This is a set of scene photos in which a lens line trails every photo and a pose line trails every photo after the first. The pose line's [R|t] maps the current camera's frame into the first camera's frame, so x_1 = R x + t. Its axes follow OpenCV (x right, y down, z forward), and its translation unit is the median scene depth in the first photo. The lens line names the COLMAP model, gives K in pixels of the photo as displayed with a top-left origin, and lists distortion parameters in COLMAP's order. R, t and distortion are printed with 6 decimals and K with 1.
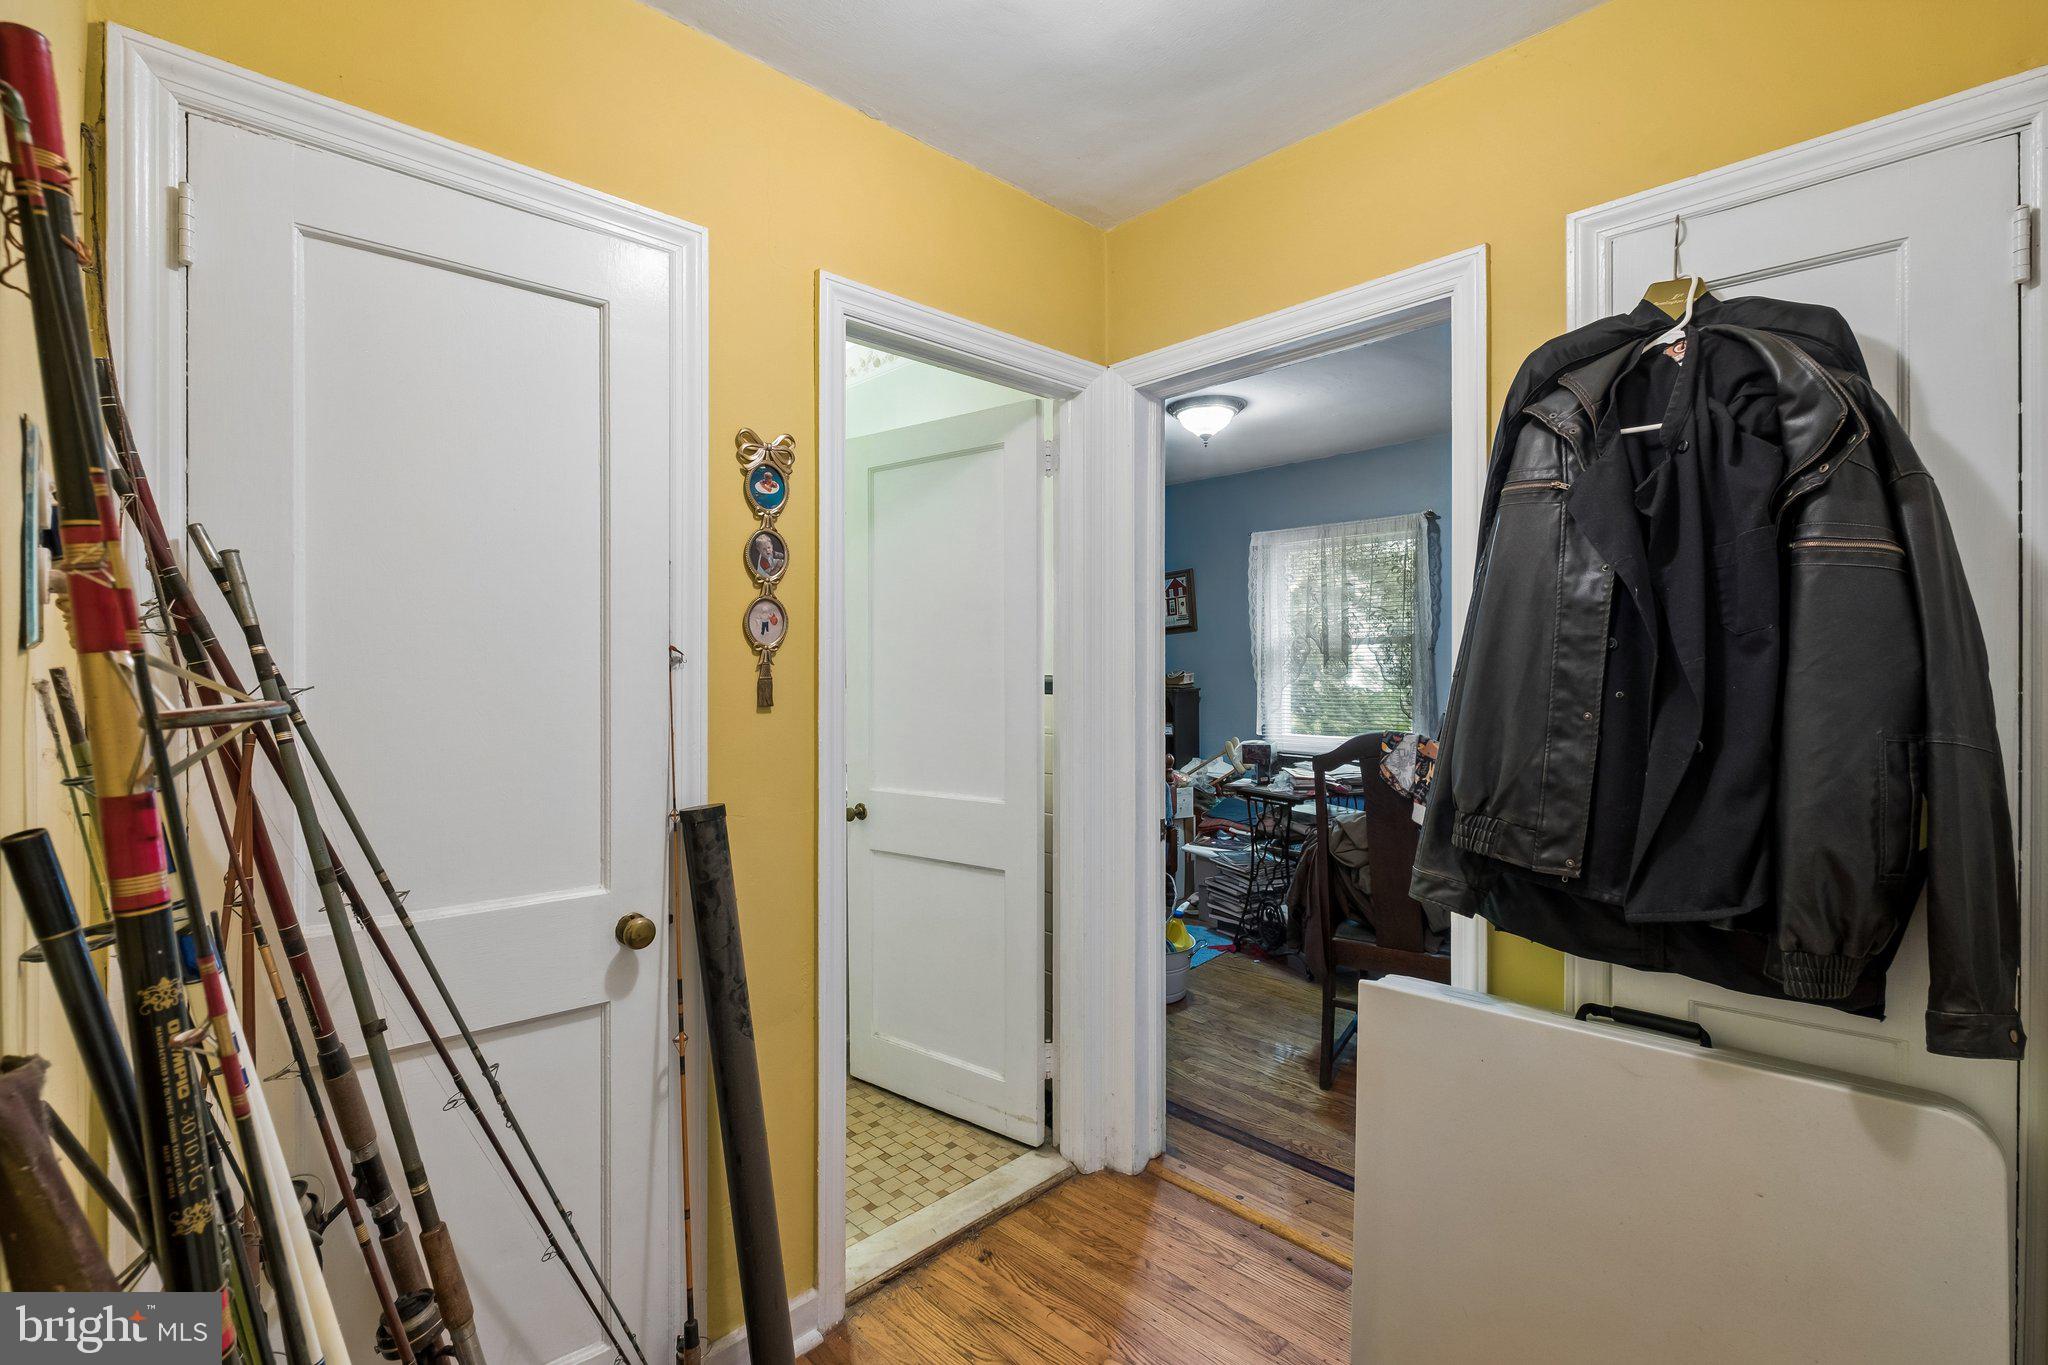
lens RADIAL K [[898.5, 0, 1022.6], [0, 898.5, 673.1], [0, 0, 1]] dist [0.005280, -0.000019]
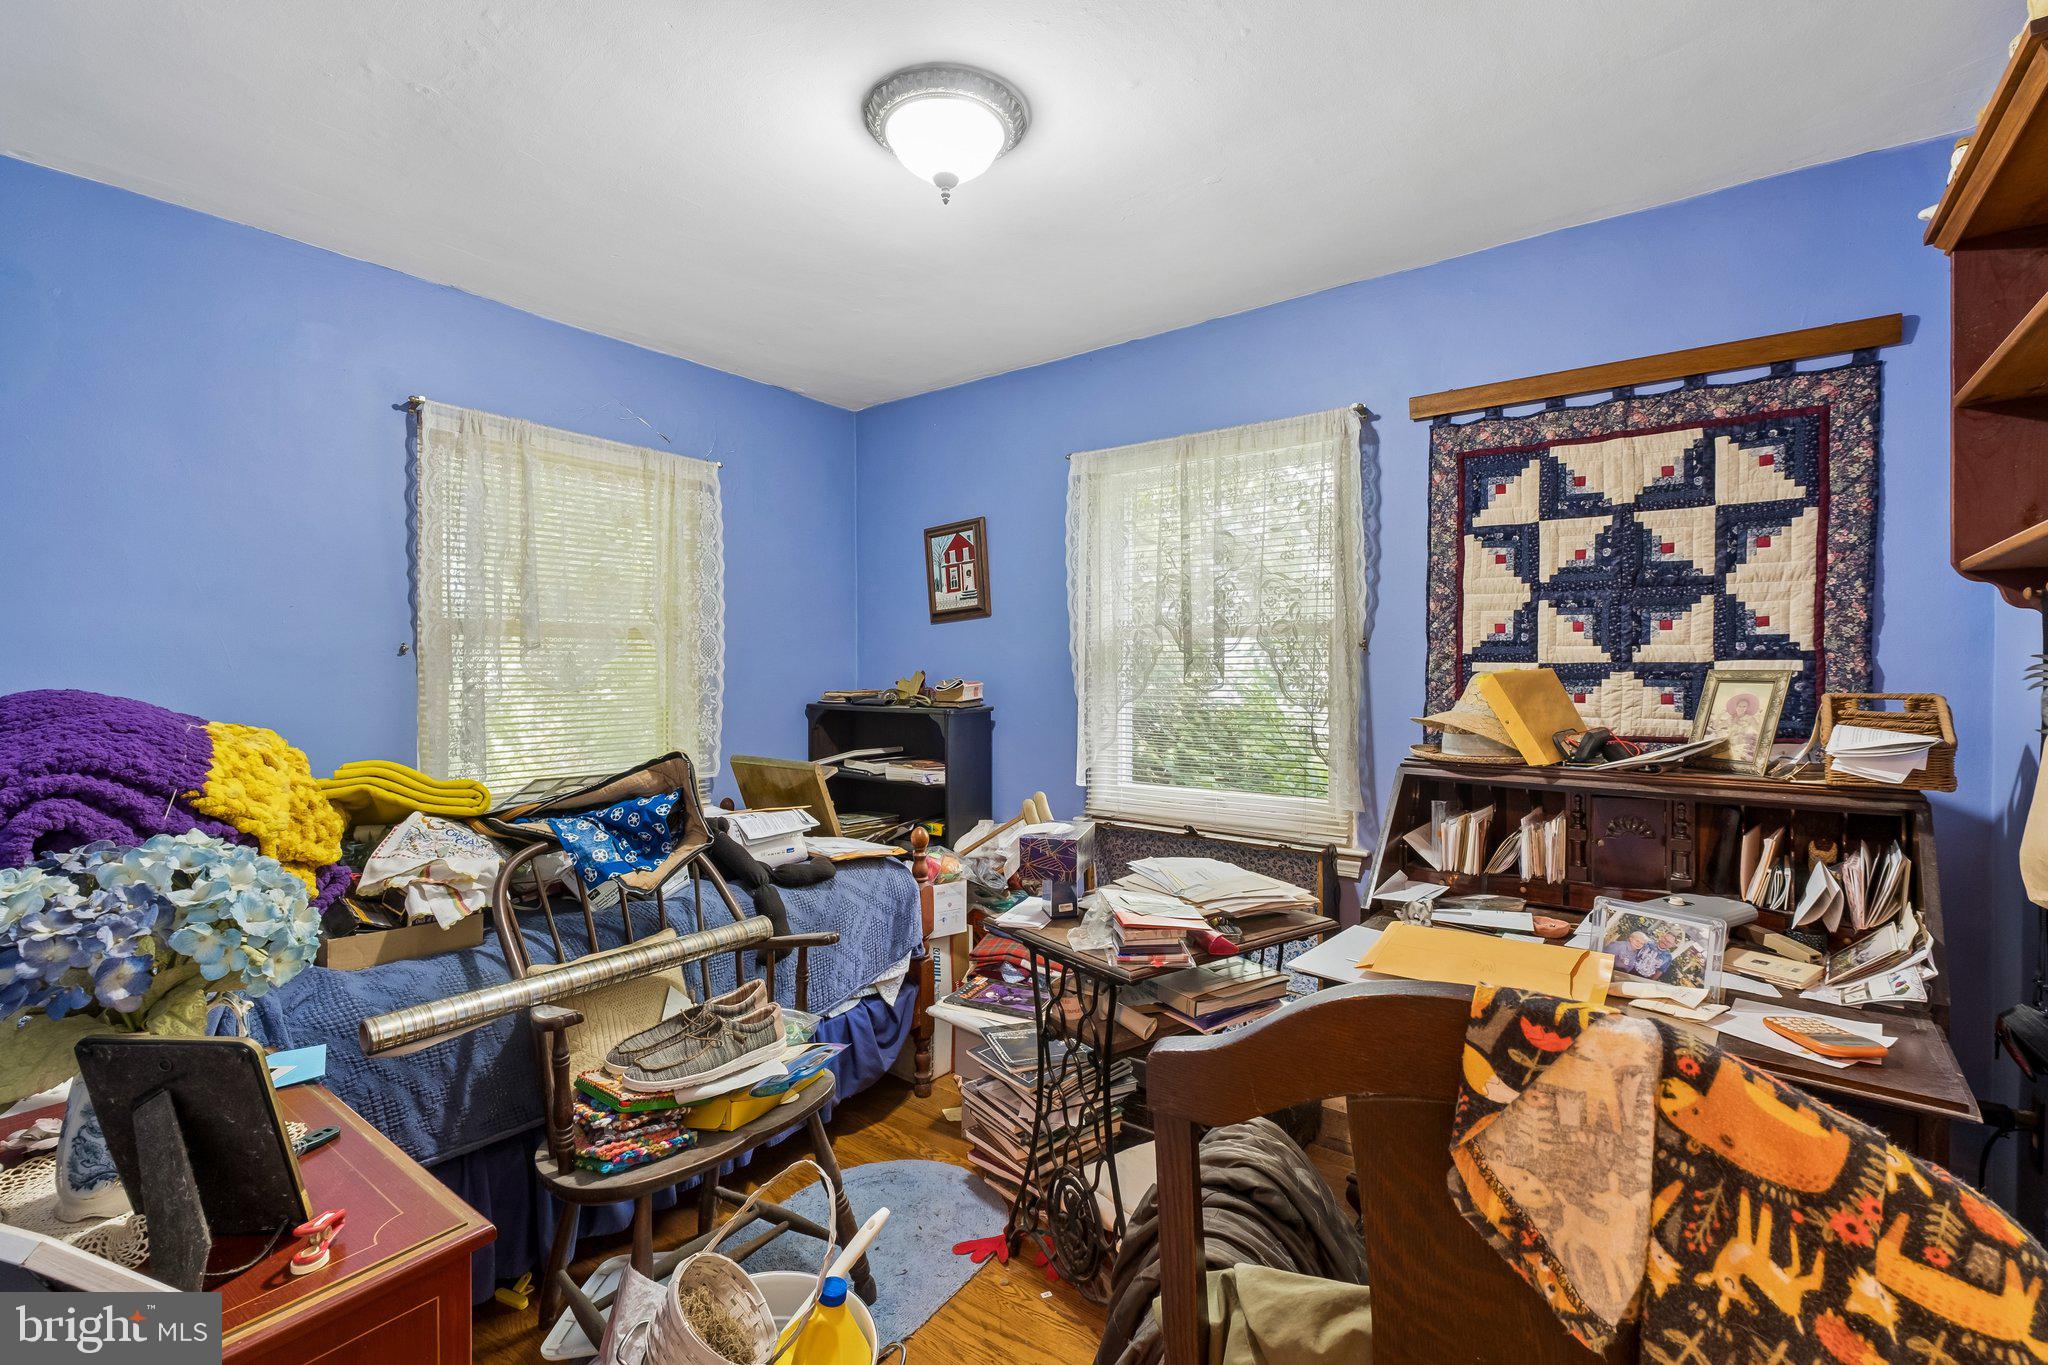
lens RADIAL K [[898.5, 0, 1022.4], [0, 898.5, 683.8], [0, 0, 1]] dist [0.005280, -0.000019]
pose [[0.989059, 0.004148, 0.147464, 0.152461], [-0.005010, 0.999972, 0.005480, -0.003808], [-0.147437, -0.006159, 0.989052, 0.460646]]
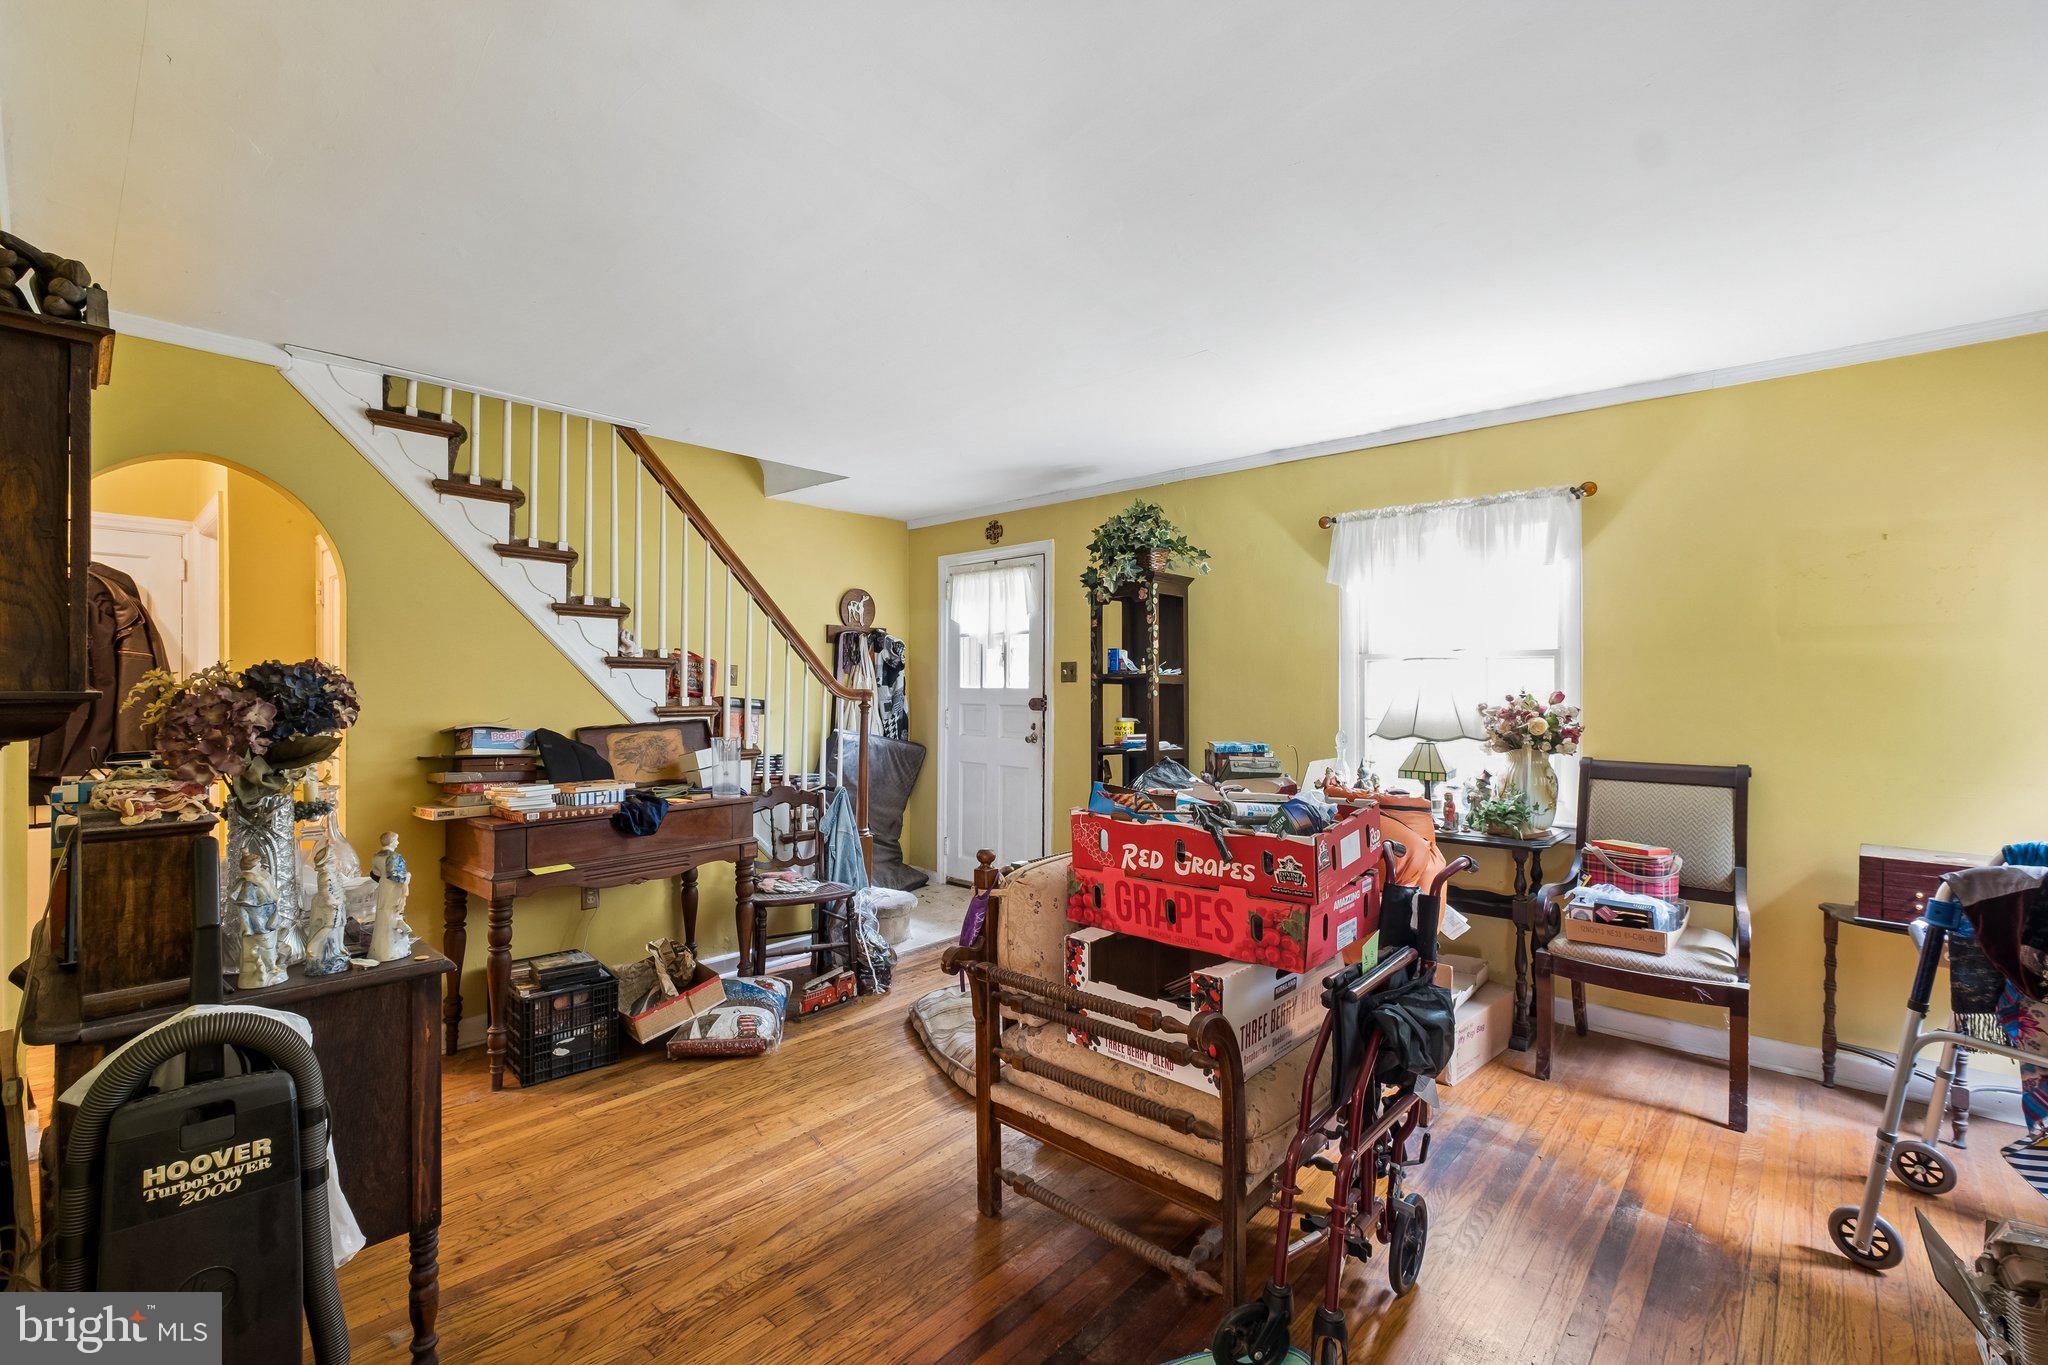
lens RADIAL K [[898.5, 0, 1011.6], [0, 898.5, 689.5], [0, 0, 1]] dist [0.005280, -0.000019]
pose [[-0.061226, -0.000936, 0.998123, -1.452601], [-0.003692, 0.999993, 0.000712, -0.013988], [-0.998117, -0.003642, -0.061229, -1.121055]]
